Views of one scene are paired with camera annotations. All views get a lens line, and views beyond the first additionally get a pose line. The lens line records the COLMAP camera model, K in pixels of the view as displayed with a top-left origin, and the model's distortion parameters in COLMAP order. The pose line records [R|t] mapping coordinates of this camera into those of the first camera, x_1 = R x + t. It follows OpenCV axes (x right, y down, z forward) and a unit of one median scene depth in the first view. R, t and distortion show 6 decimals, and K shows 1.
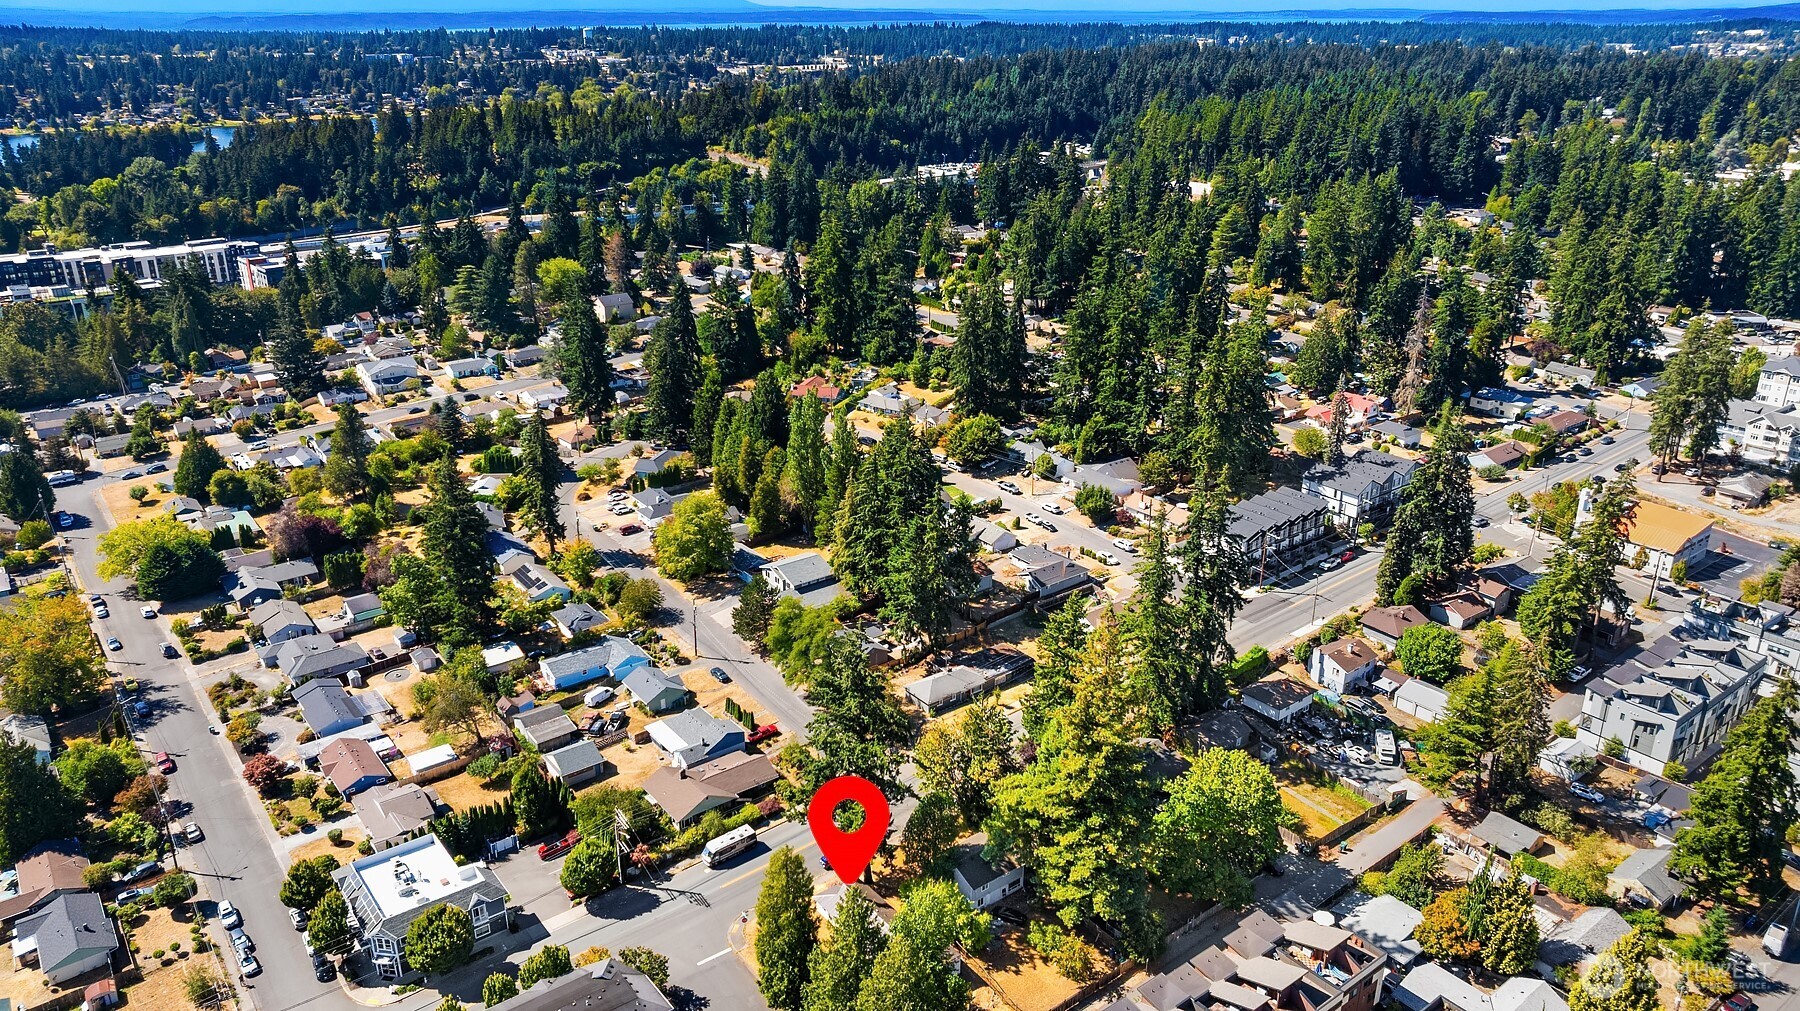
lens RADIAL K [[1270.4, 0, 900.0], [0, 1270.4, 505.5], [0, 0, 1]] dist [-0.028688, 0.031246]
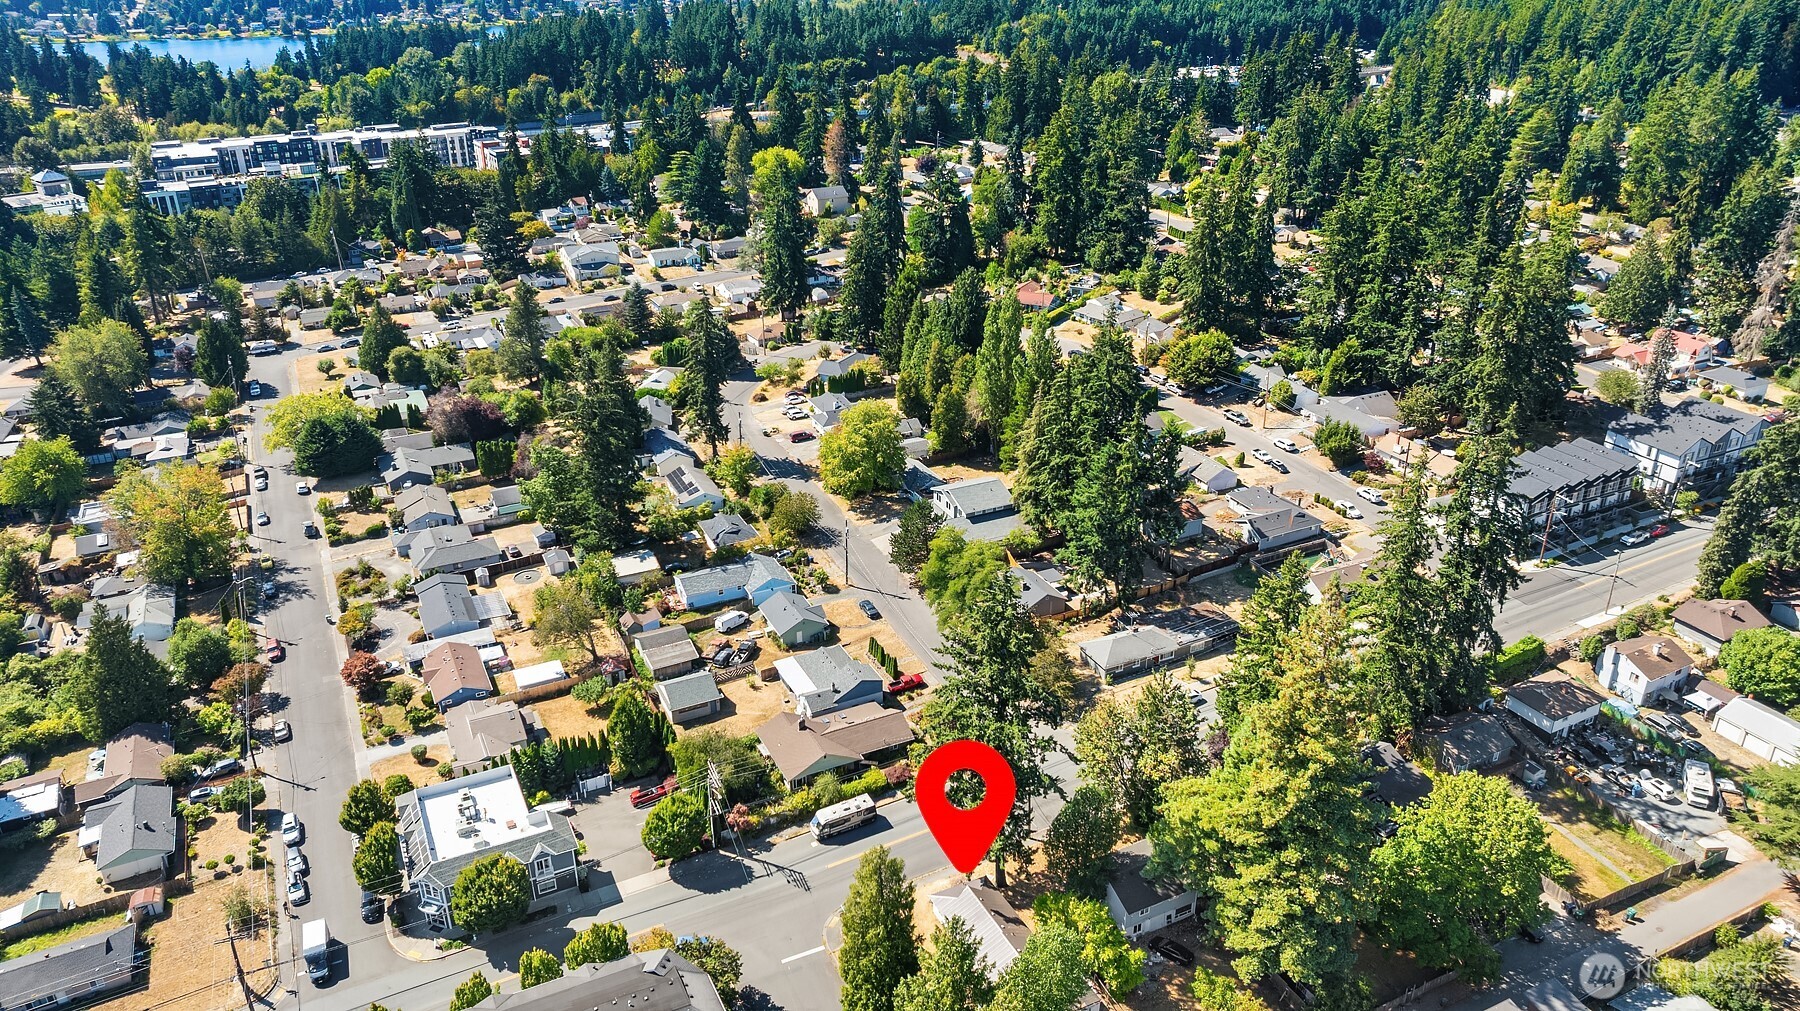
lens RADIAL K [[1271.7, 0, 900.0], [0, 1271.7, 505.5], [0, 0, 1]] dist [-0.019610, -0.000864]
pose [[0.980331, 0.077459, -0.181522, 0.028268], [-0.066025, 0.995483, 0.068215, 0.001709], [0.185987, -0.054889, 0.981018, 0.138111]]
